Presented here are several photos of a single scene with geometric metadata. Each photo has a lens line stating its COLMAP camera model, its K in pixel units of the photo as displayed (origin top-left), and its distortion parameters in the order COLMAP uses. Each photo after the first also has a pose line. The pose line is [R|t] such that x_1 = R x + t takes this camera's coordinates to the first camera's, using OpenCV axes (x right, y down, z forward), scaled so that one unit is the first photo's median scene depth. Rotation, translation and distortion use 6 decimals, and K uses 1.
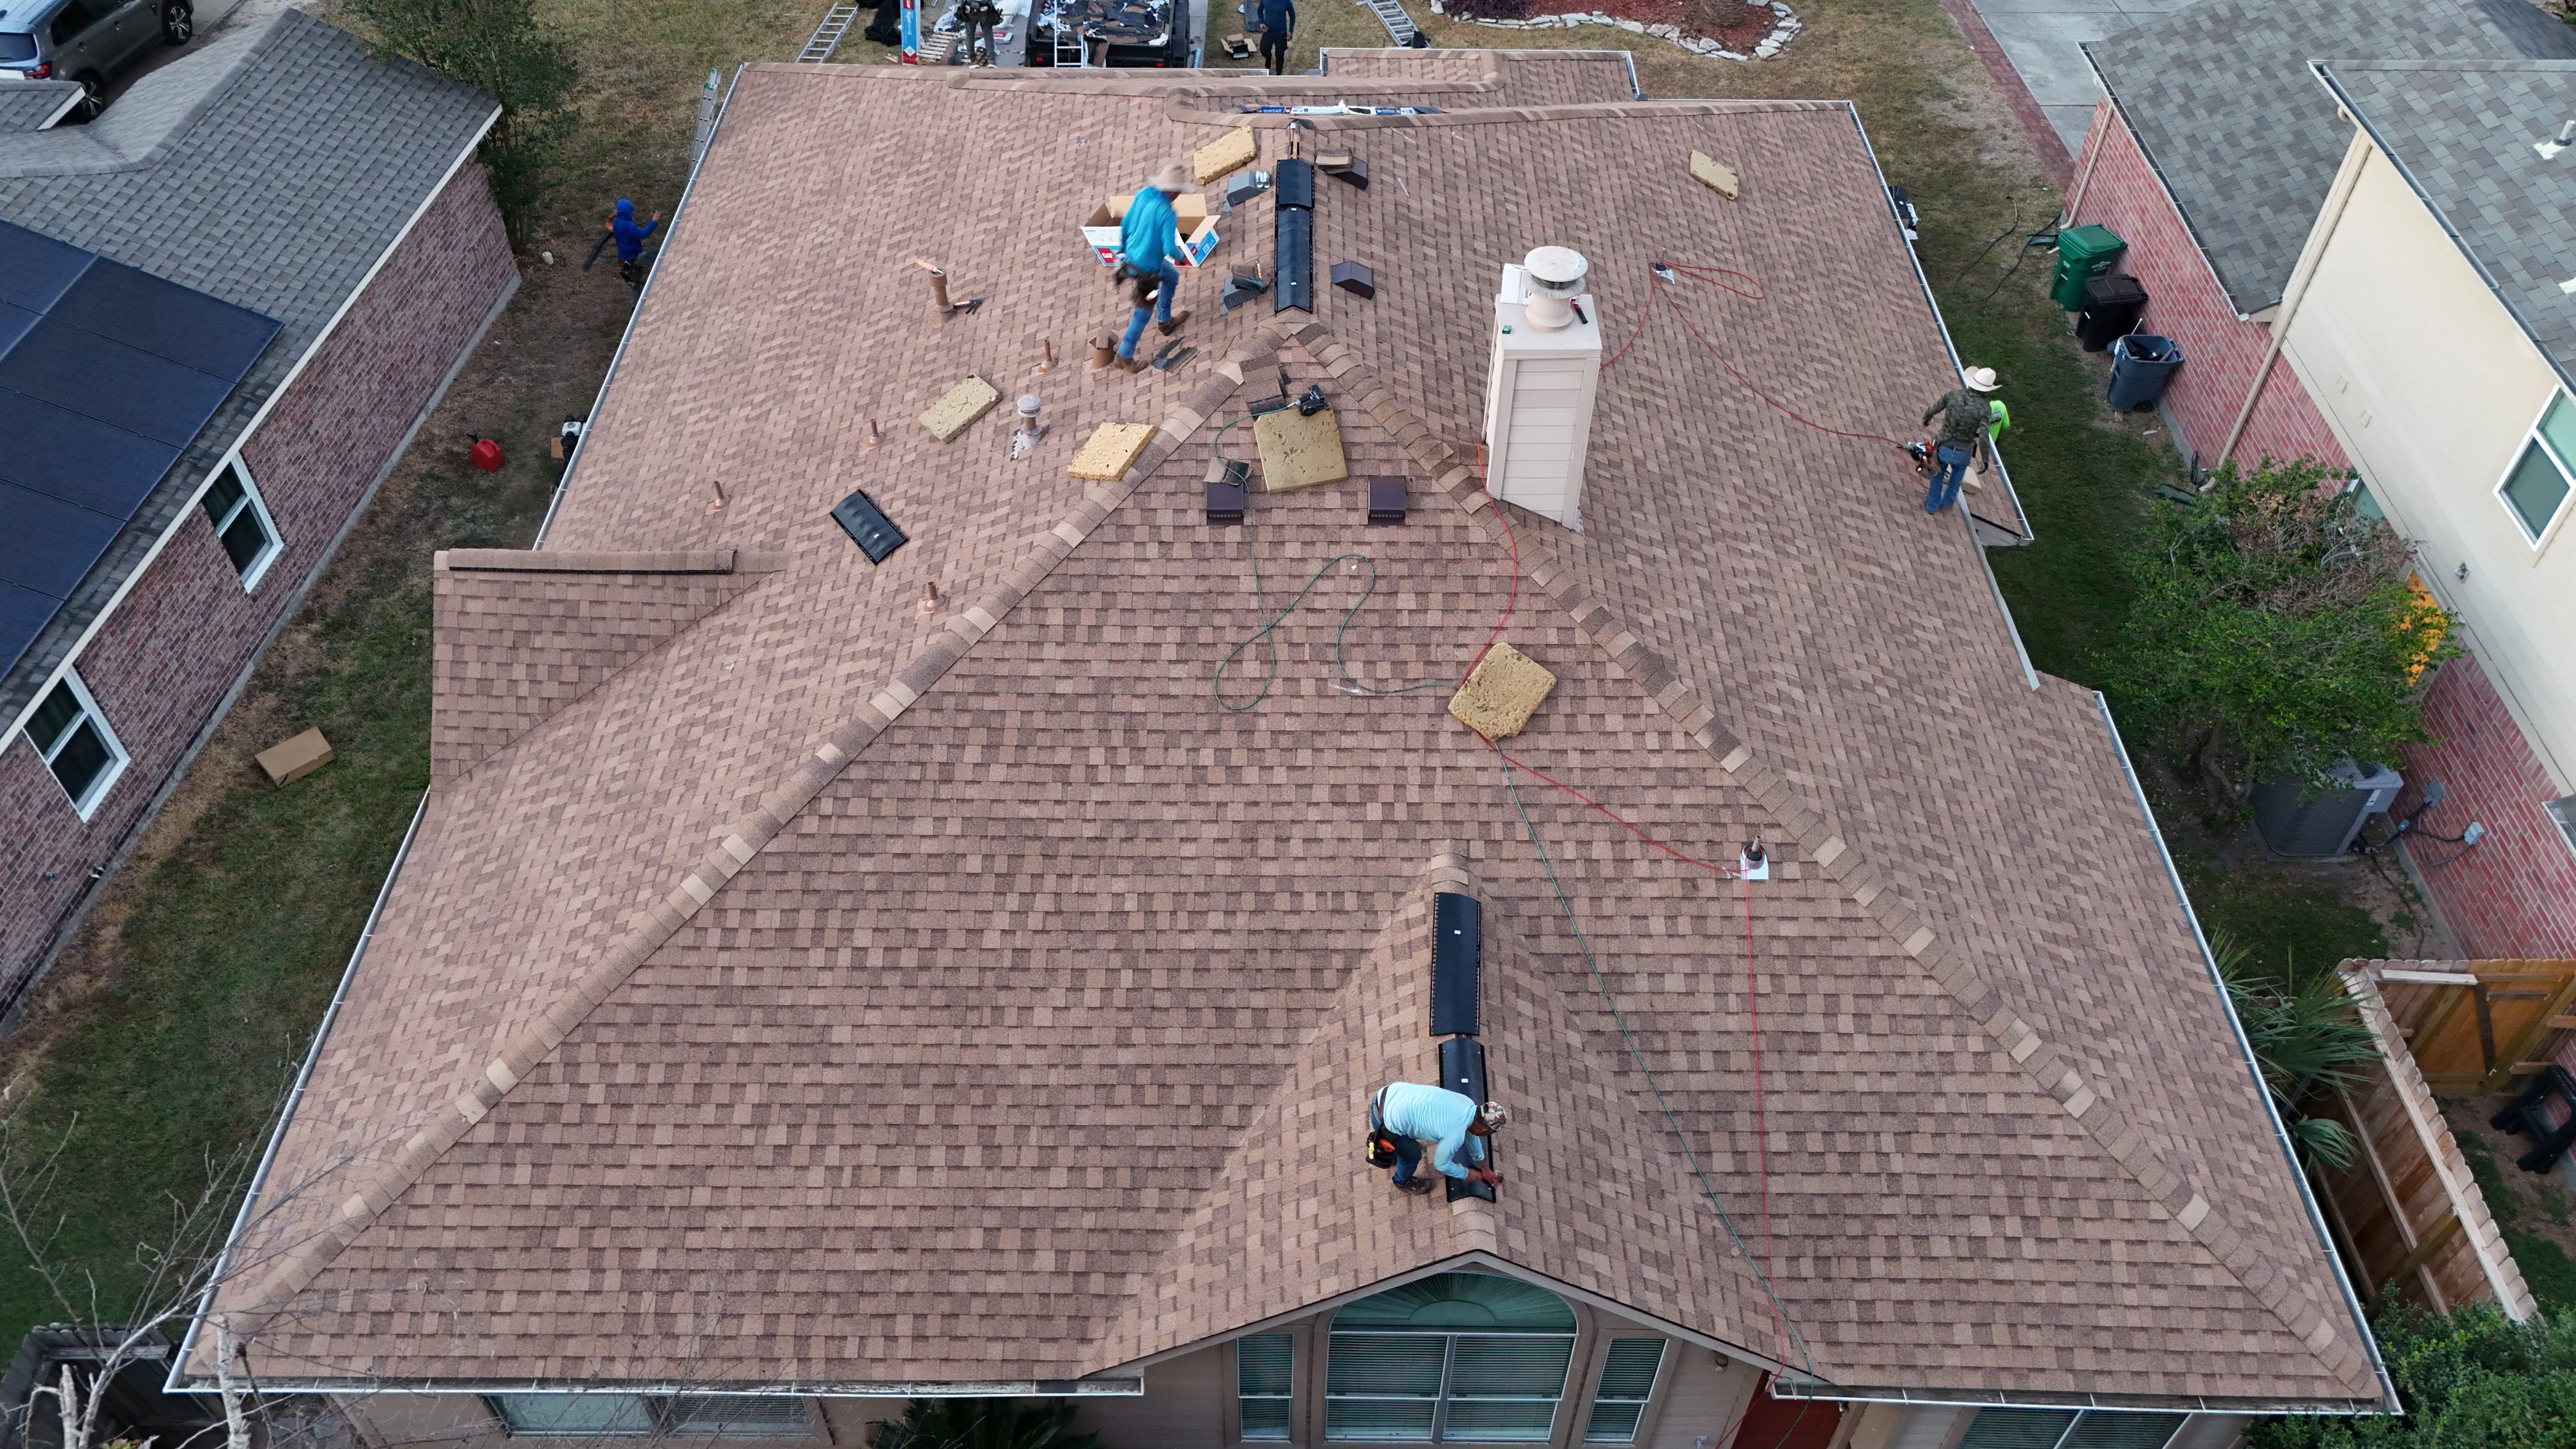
lens RADIAL K [[1892.6, 0, 1286.9], [0, 1892.6, 725.0], [0, 0, 1]] dist [0.073719, -0.066190]
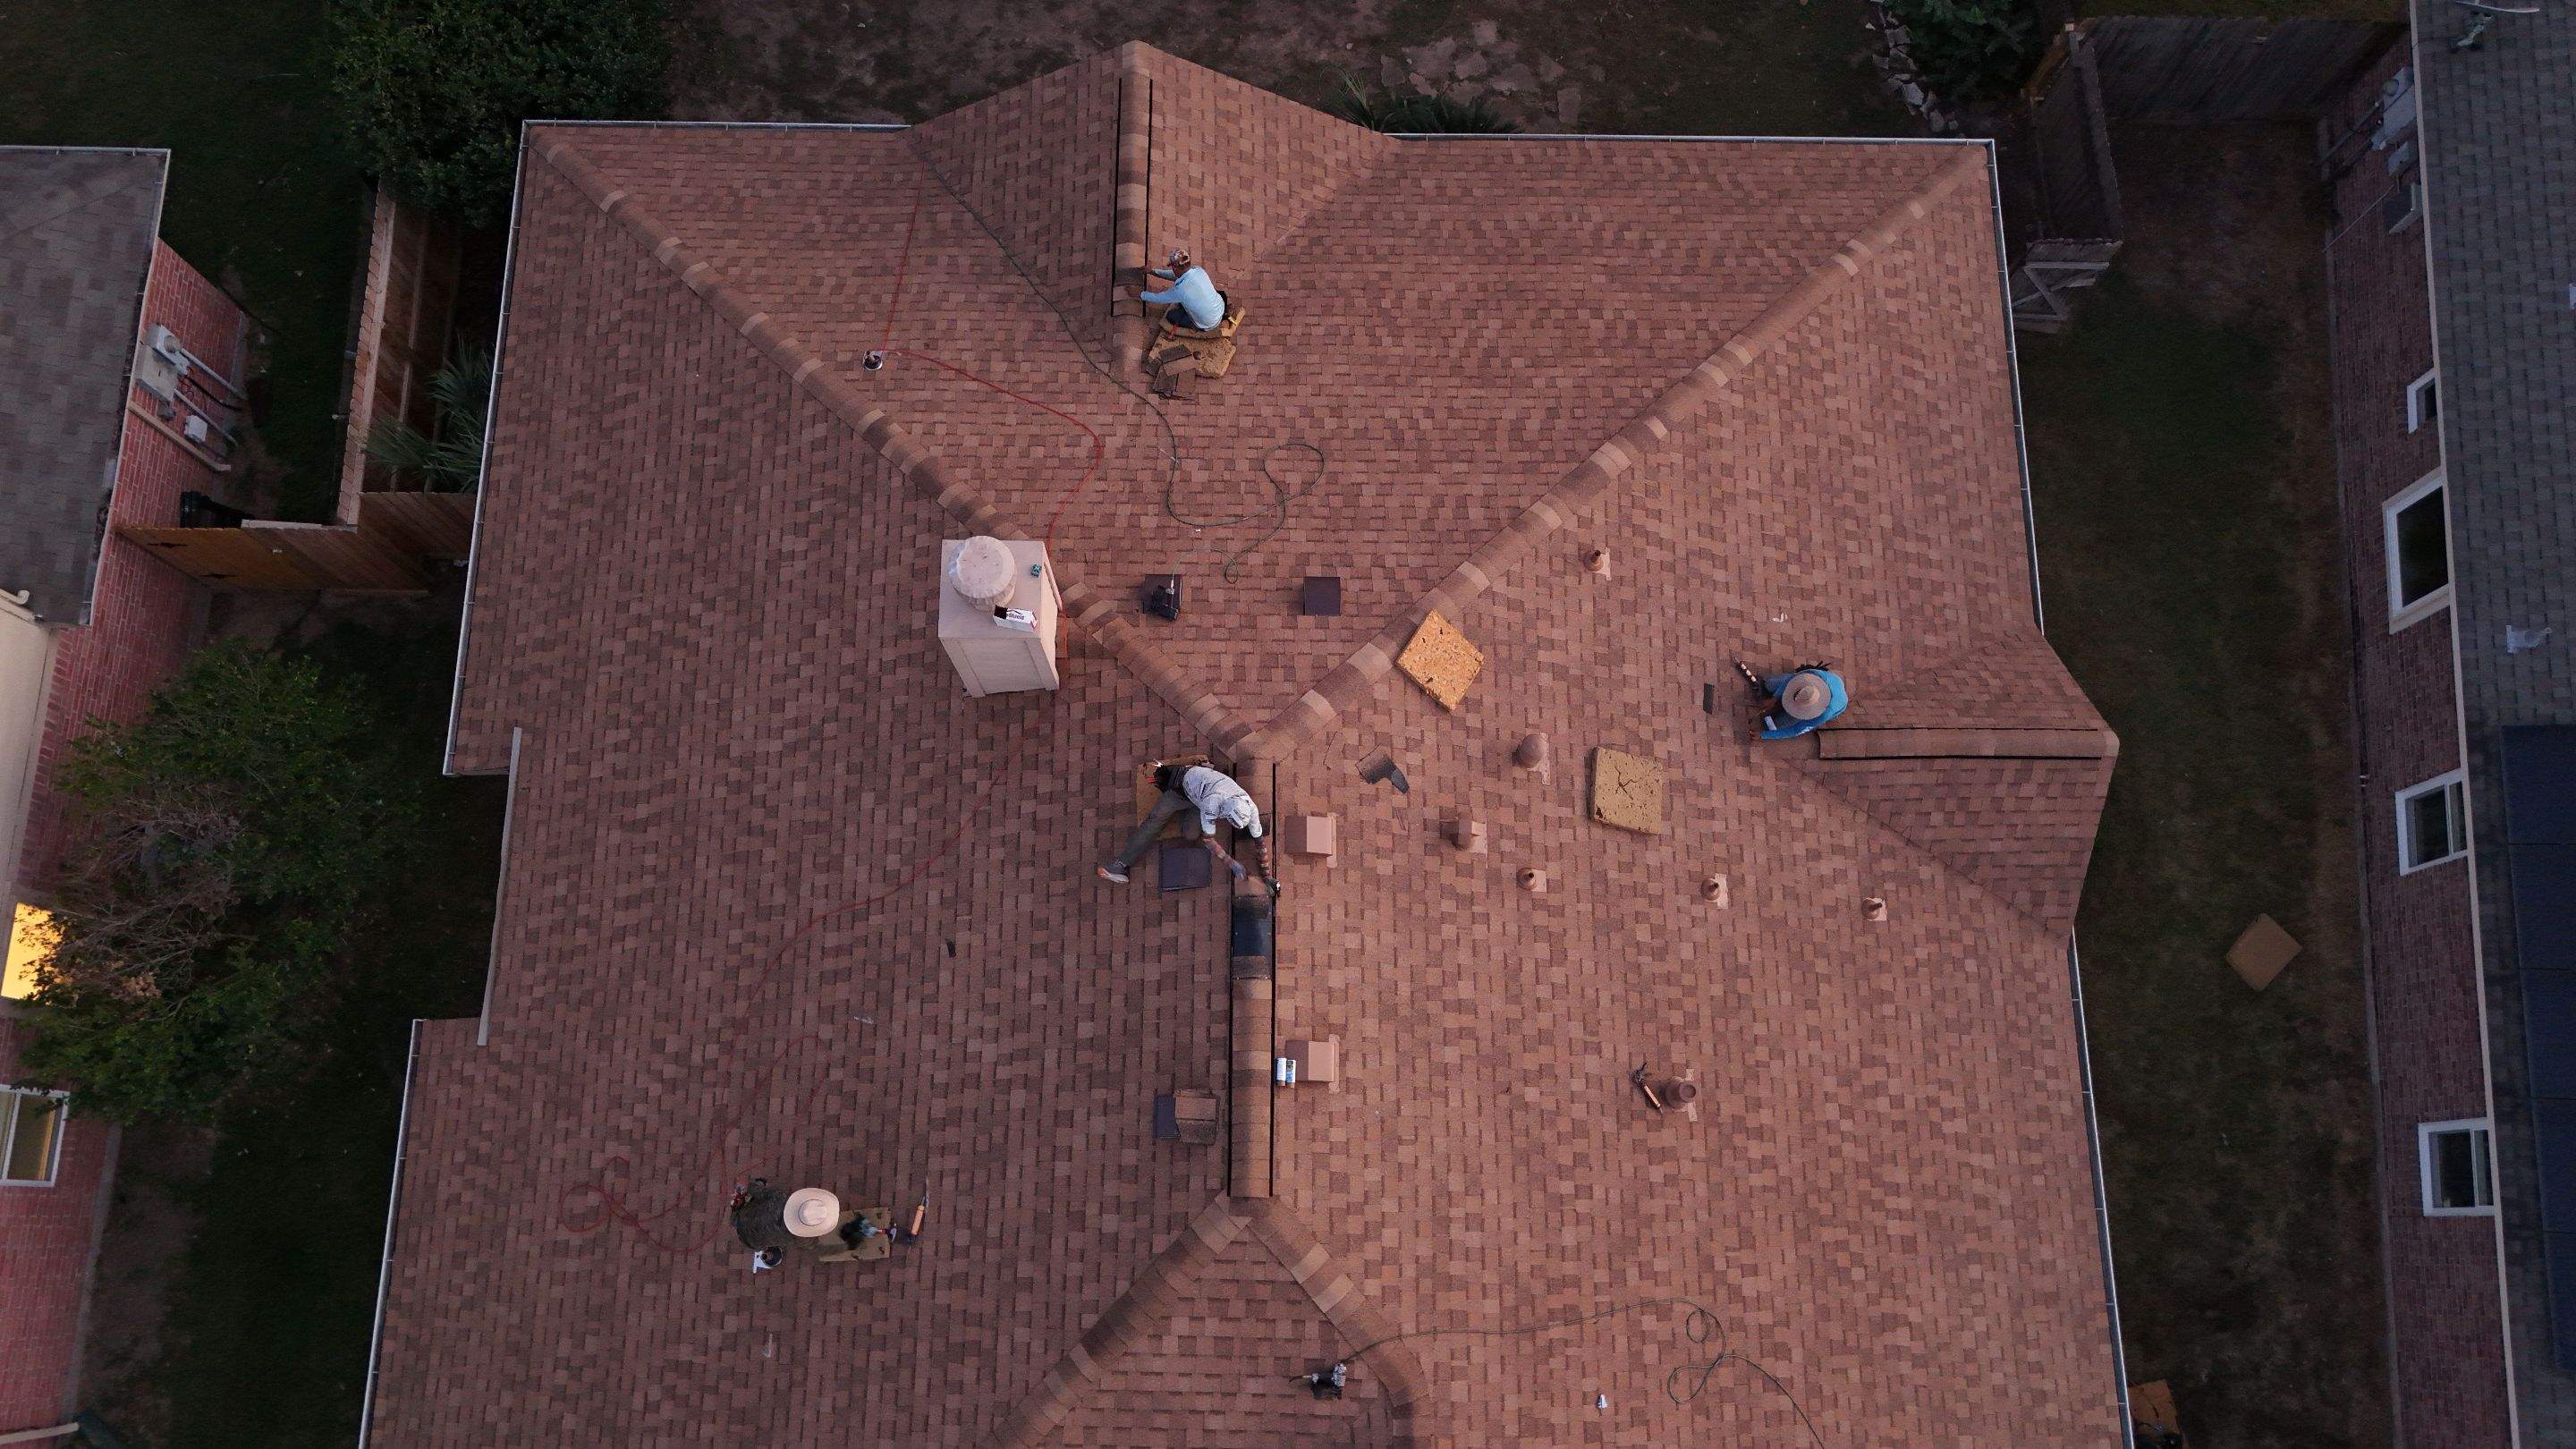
lens RADIAL K [[1890.0, 0, 1286.7], [0, 1890.0, 718.8], [0, 0, 1]] dist [0.070146, -0.061200]
pose [[-0.999759, -0.004908, -0.021384, 0.007912], [-0.015926, -0.508063, 0.861173, -1.036231], [-0.015091, 0.861306, 0.507862, 0.552168]]
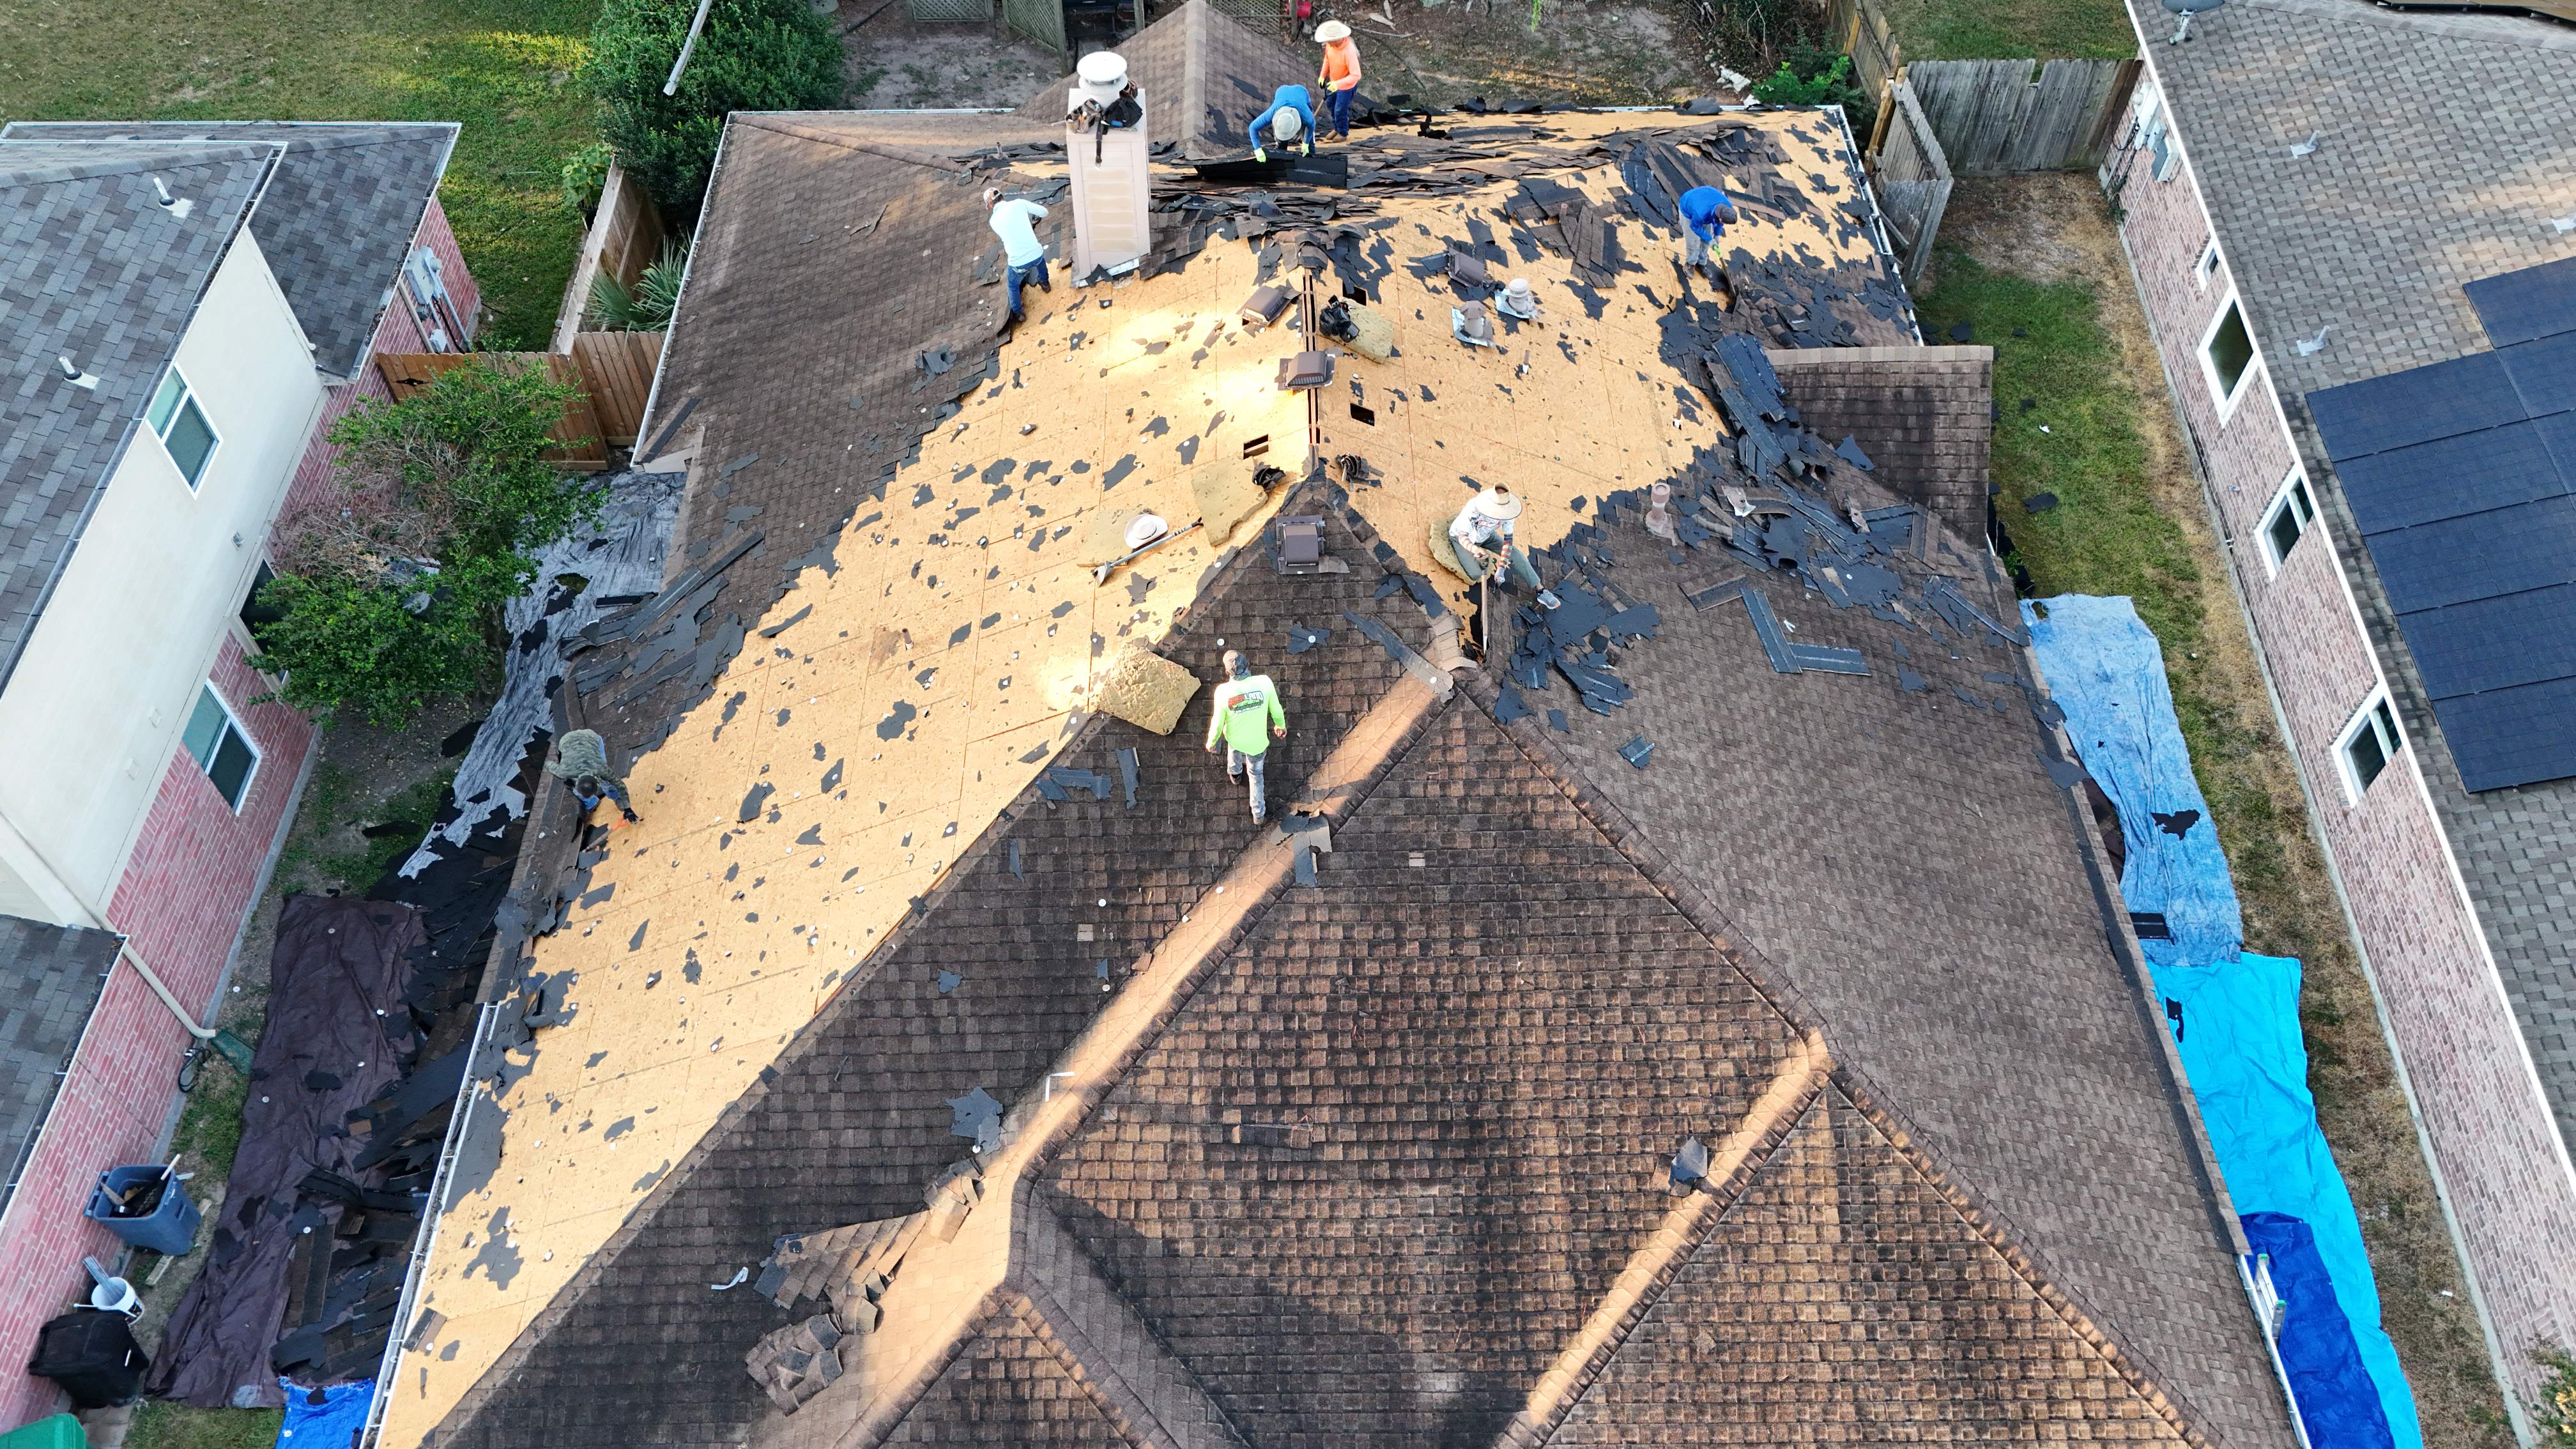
lens RADIAL K [[1892.6, 0, 1287.1], [0, 1892.6, 719.6], [0, 0, 1]] dist [0.073719, -0.066190]
pose [[-0.999527, 0.010621, -0.028872, 0.055785], [-0.029973, -0.124960, 0.991709, -1.491636], [0.006925, 0.992105, 0.125220, 1.206782]]
